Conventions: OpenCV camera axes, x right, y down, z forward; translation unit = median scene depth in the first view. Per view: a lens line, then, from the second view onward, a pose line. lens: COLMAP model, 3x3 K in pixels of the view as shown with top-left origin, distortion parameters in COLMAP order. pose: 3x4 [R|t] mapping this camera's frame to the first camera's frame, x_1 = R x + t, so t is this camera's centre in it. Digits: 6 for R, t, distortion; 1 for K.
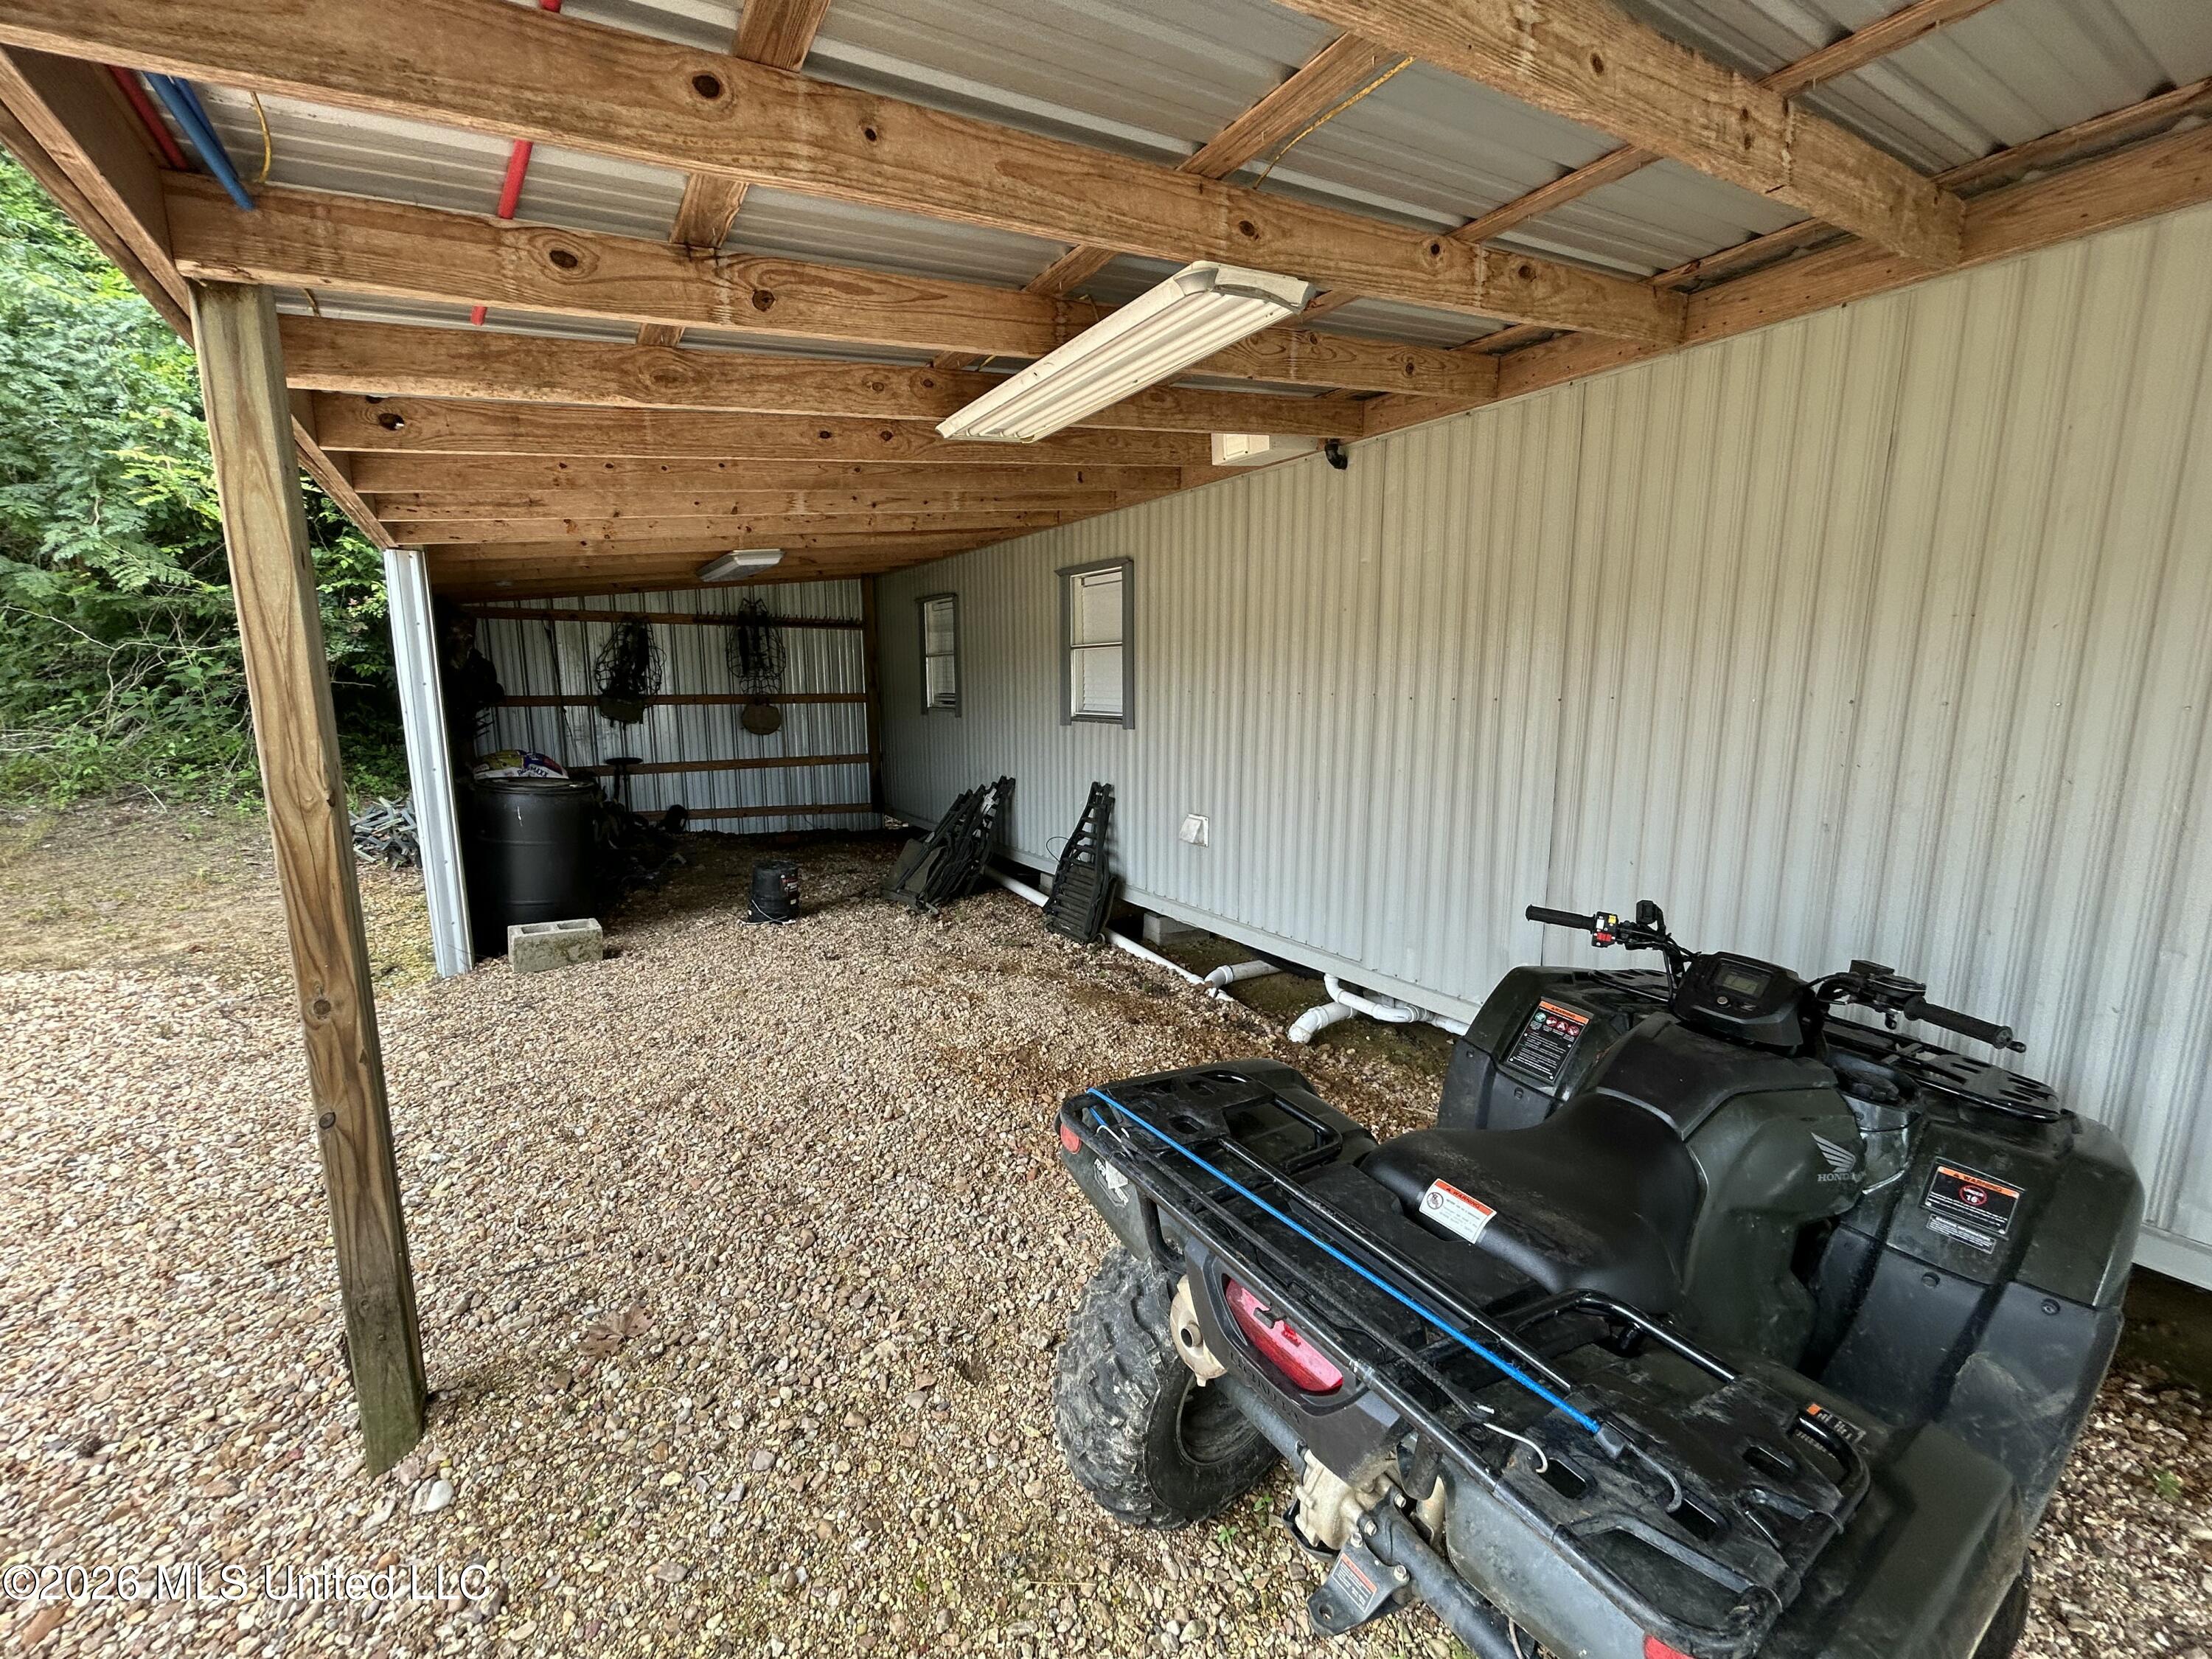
lens RADIAL K [[899.7, 0, 1103.2], [0, 899.7, 827.5], [0, 0, 1]] dist [-0.001380, -0.000039]
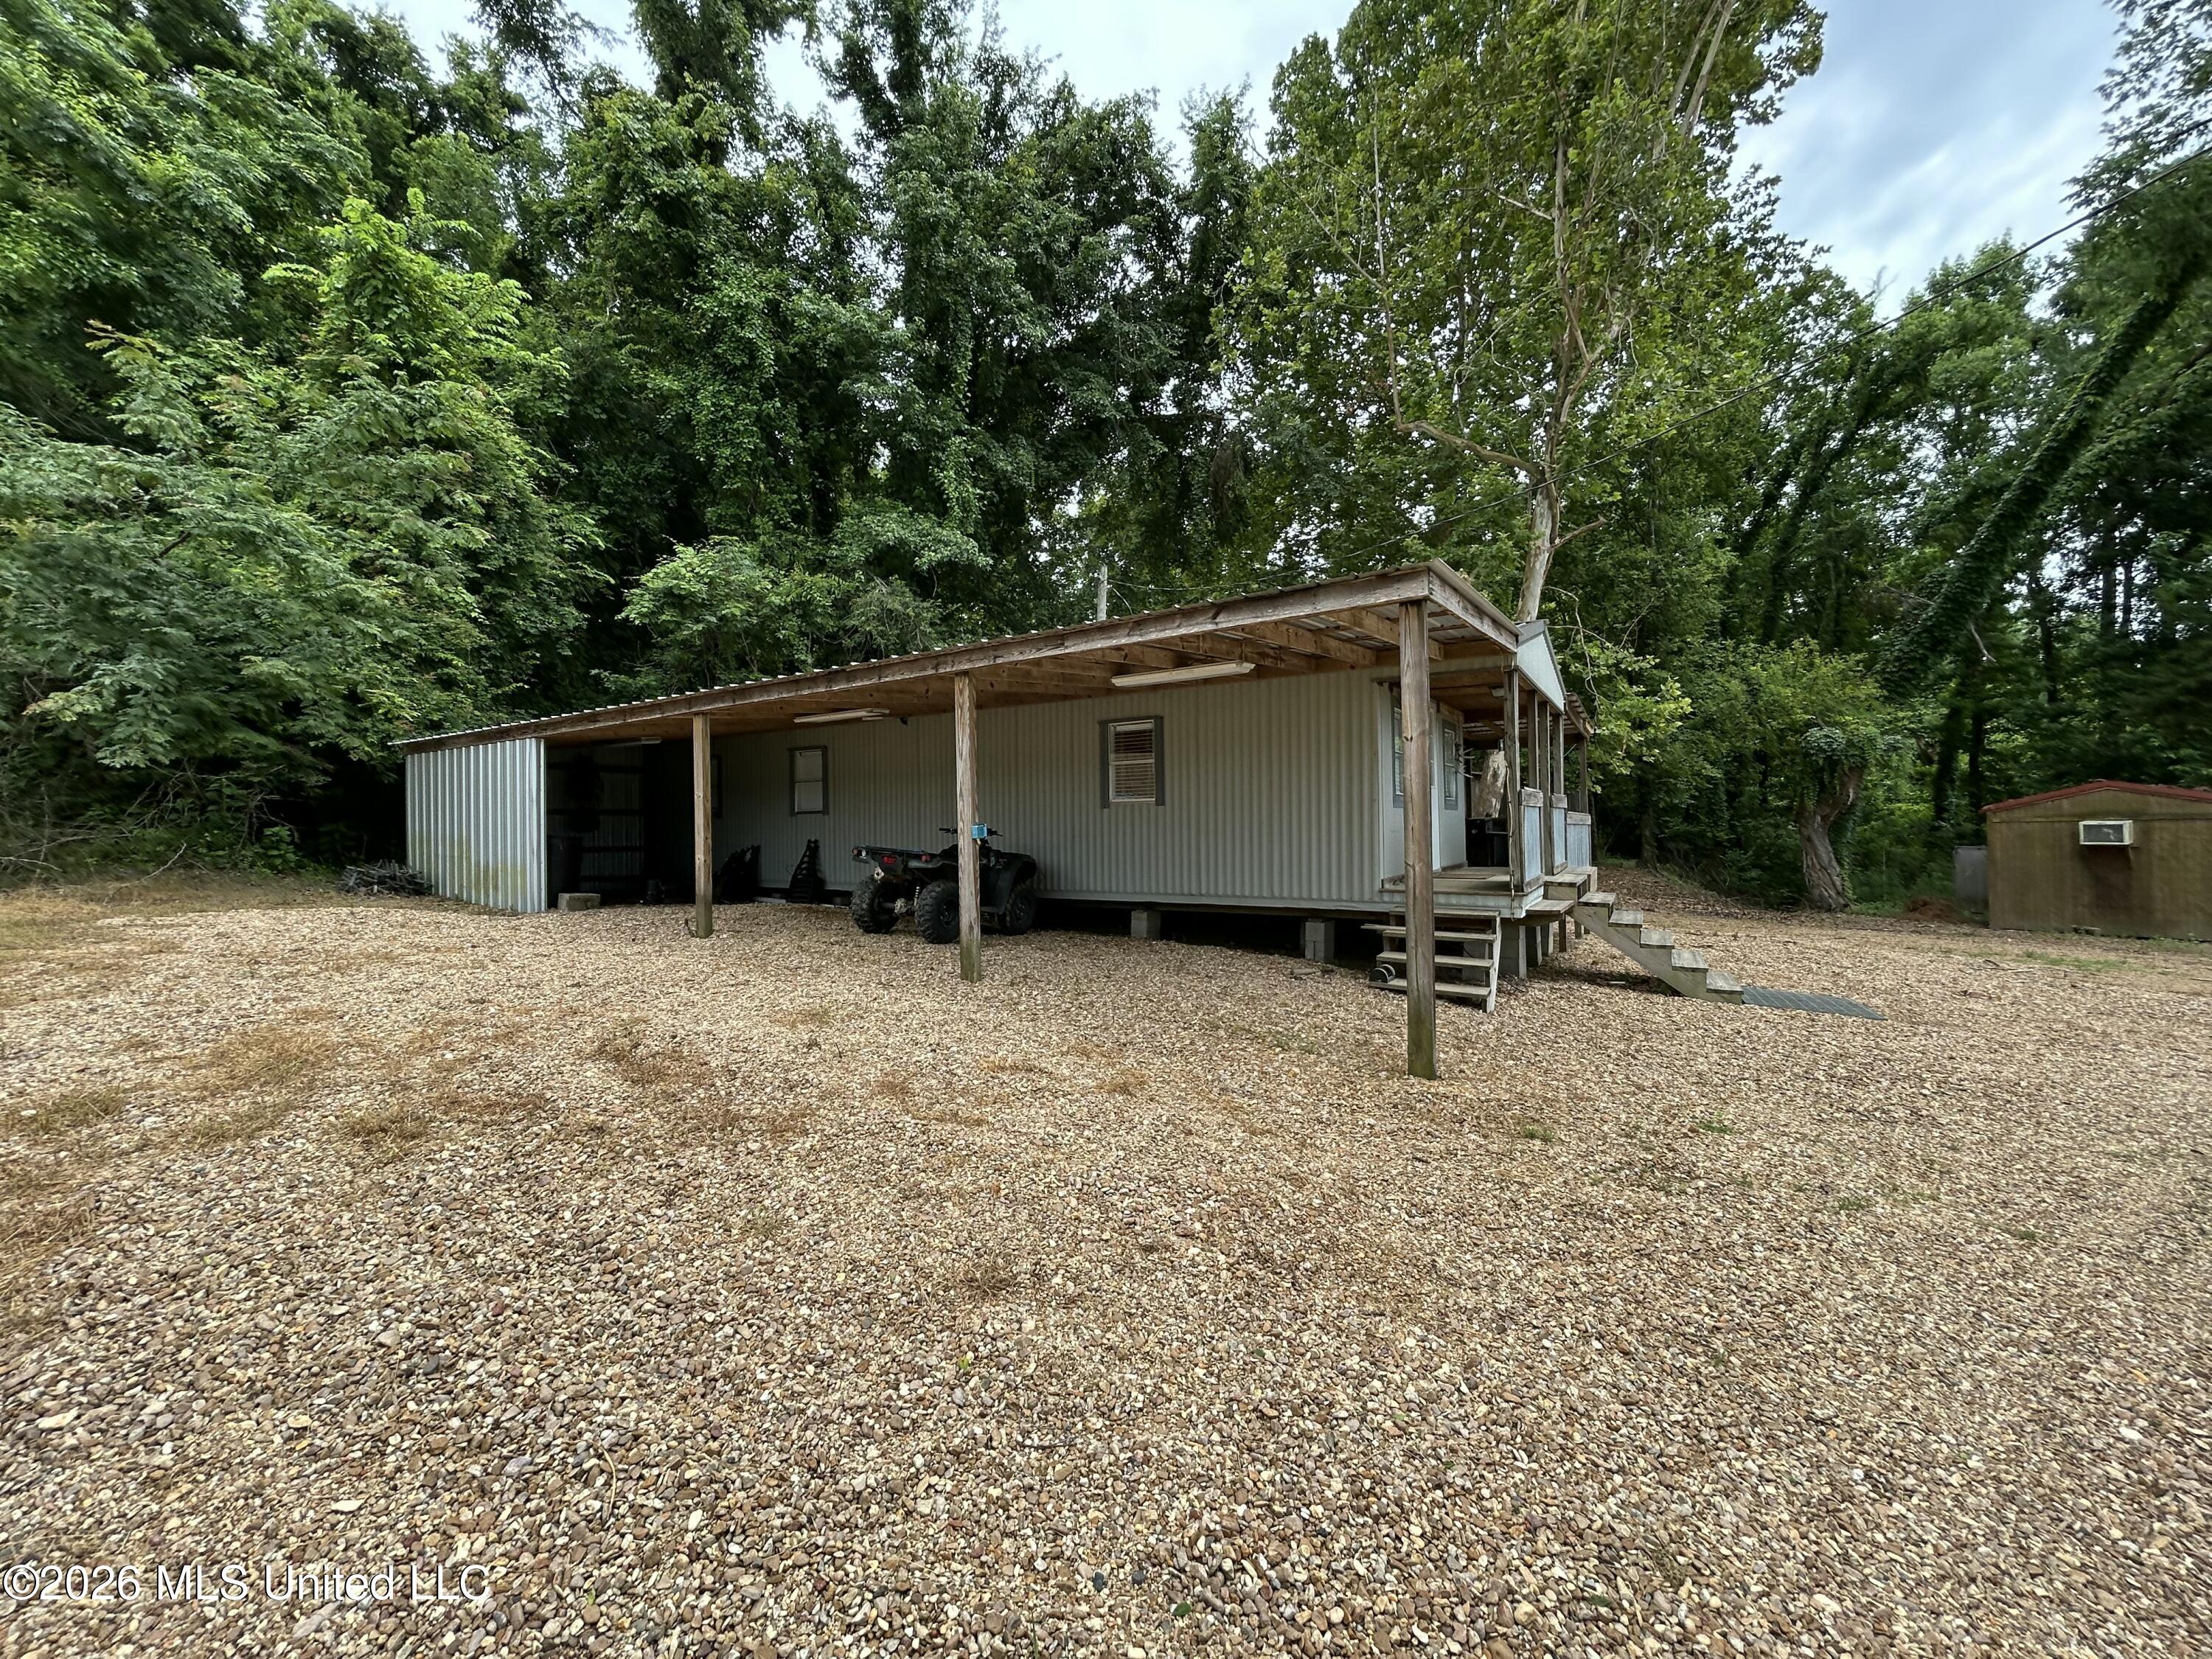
lens RADIAL K [[899.7, 0, 1104.1], [0, 899.7, 826.7], [0, 0, 1]] dist [-0.001380, -0.000039]
pose [[0.914205, -0.003480, 0.405237, -0.250106], [0.069278, 0.986585, -0.147818, 0.304925], [-0.399287, 0.163210, 0.902182, -1.361136]]
